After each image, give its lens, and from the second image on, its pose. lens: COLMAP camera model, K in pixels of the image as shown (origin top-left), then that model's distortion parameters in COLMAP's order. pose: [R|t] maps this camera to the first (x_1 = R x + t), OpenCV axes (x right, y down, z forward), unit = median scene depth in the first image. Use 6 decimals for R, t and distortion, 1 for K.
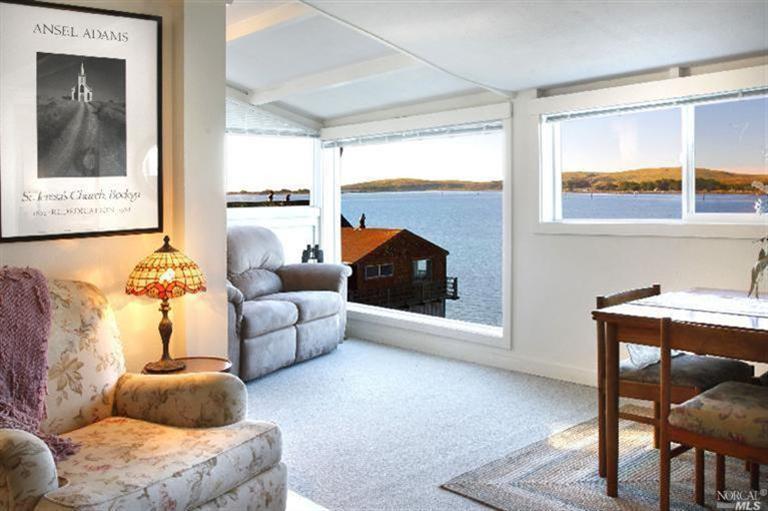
lens RADIAL K [[735.5, 0, 389.7], [0, 735.5, 255.1], [0, 0, 1]] dist [-0.086872, 0.000000]
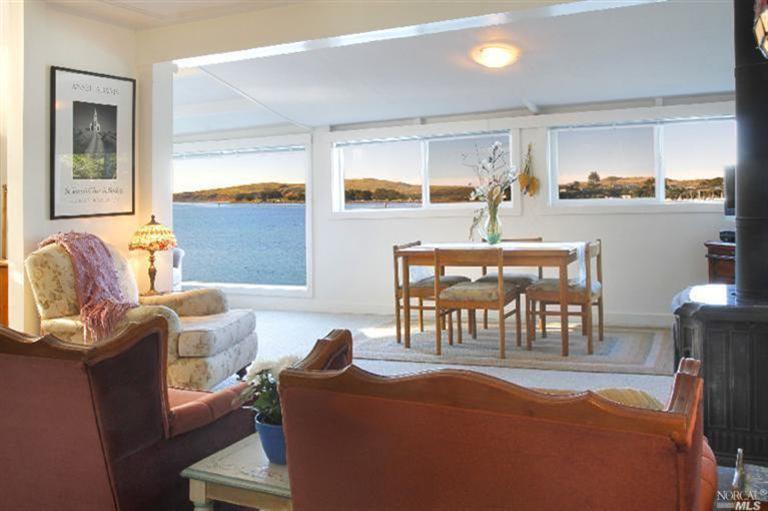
lens RADIAL K [[735.5, 0, 384.1], [0, 735.5, 254.8], [0, 0, 1]] dist [-0.086872, 0.000000]
pose [[0.917692, -0.032223, 0.395983, -0.451633], [0.038507, 0.999227, -0.007927, 0.090769], [-0.395422, 0.022523, 0.918223, -0.674134]]
